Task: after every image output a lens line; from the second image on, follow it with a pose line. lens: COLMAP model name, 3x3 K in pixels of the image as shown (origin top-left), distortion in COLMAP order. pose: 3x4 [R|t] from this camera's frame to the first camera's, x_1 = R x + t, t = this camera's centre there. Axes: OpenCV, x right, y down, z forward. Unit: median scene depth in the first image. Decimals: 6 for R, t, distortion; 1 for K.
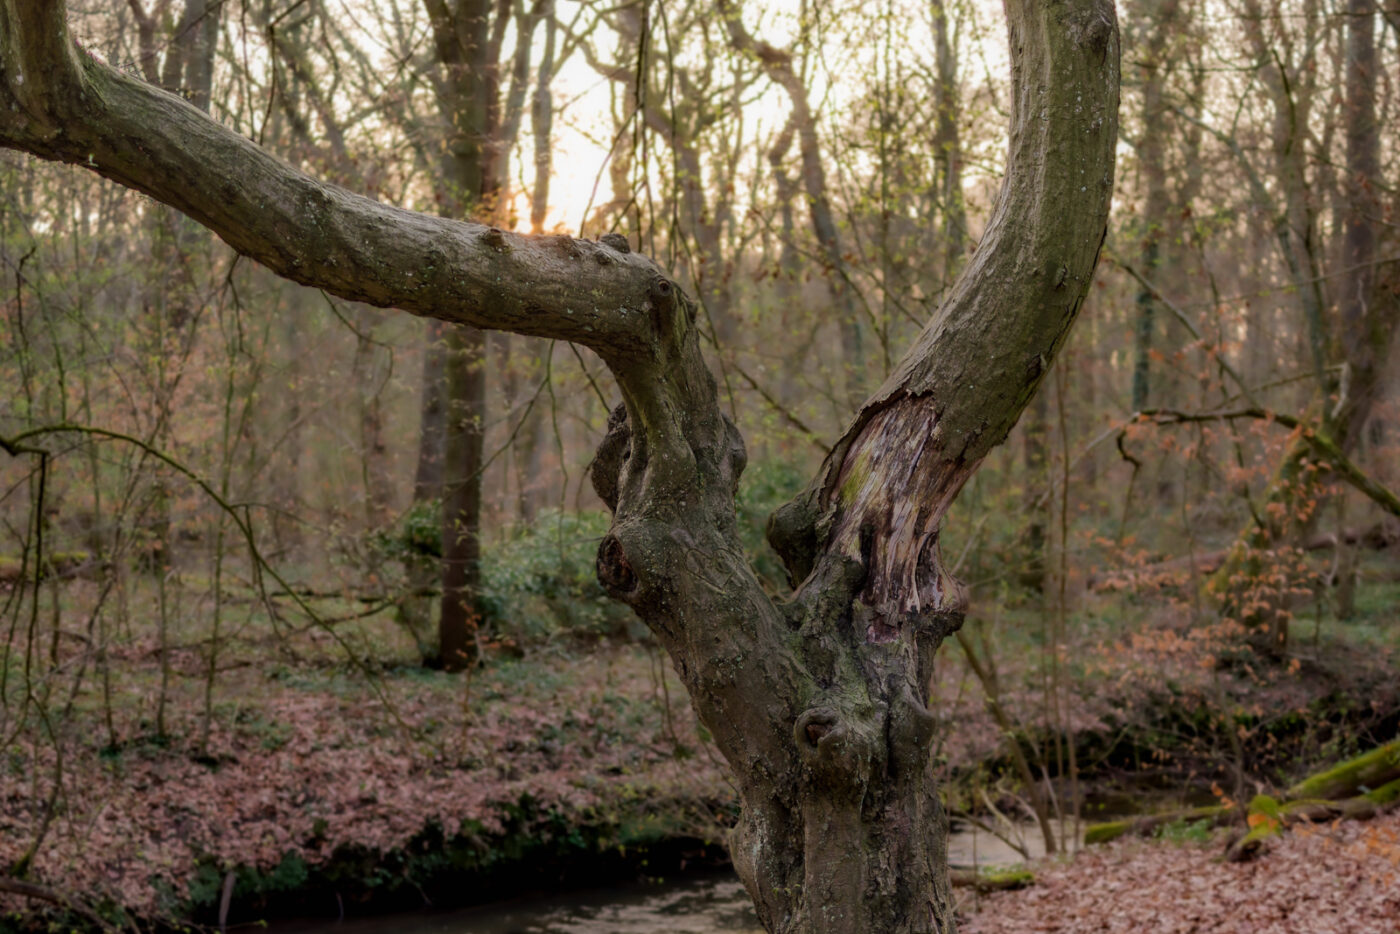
lens RADIAL K [[2065.3, 0, 700.3], [0, 2065.3, 461.7], [0, 0, 1]] dist [-0.014174, 0.000000]
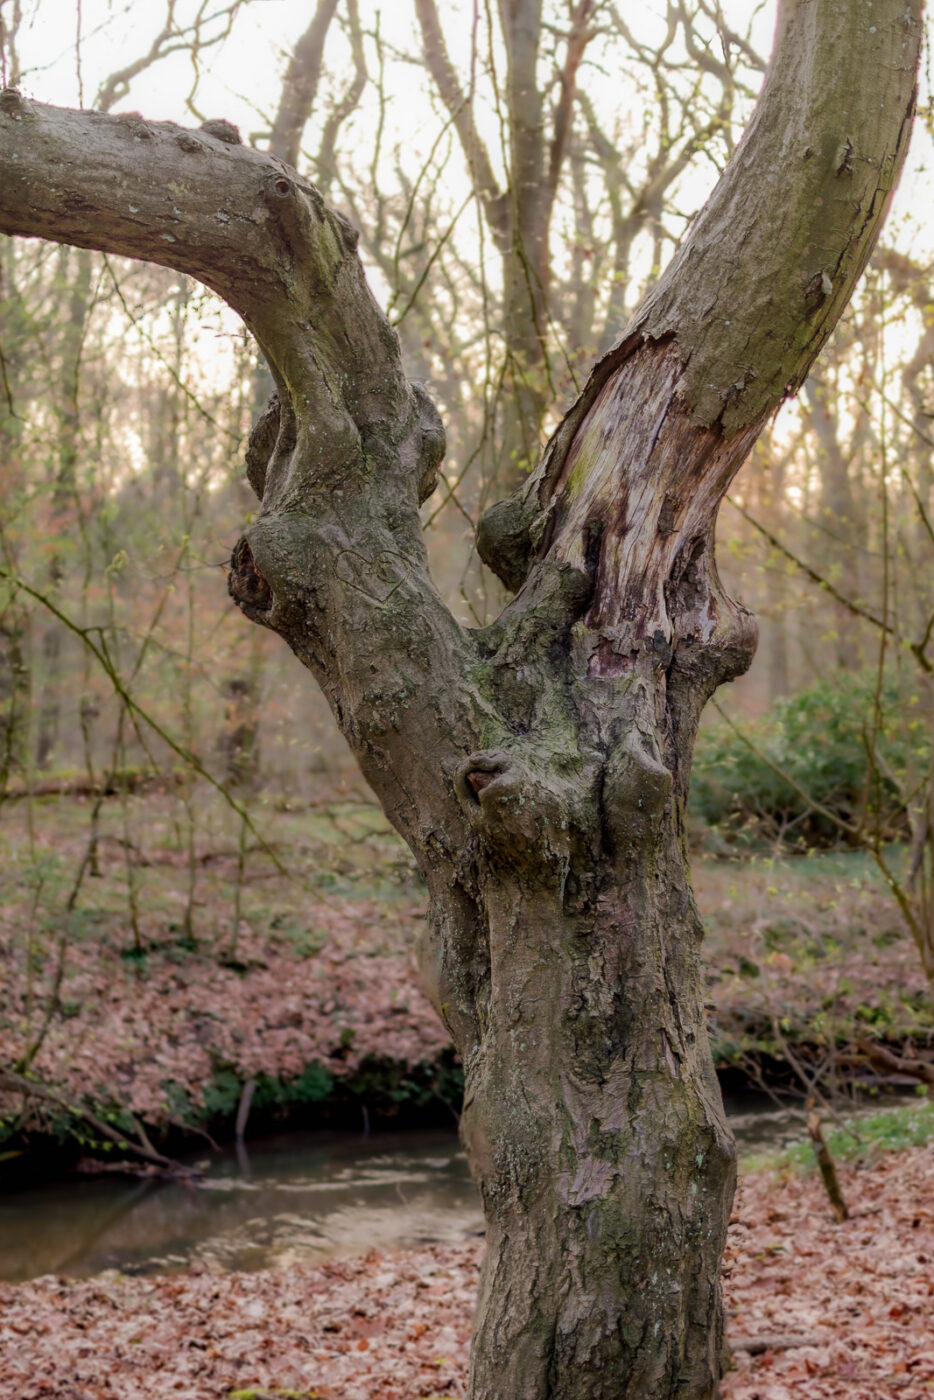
lens RADIAL K [[2065.3, 0, 465.6], [0, 2065.3, 706.8], [0, 0, 1]] dist [-0.014174, 0.000000]
pose [[0.982058, -0.008222, -0.188402, 0.174758], [0.007873, 0.999966, -0.002601, 0.098768], [0.188417, 0.001071, 0.982089, 0.268908]]
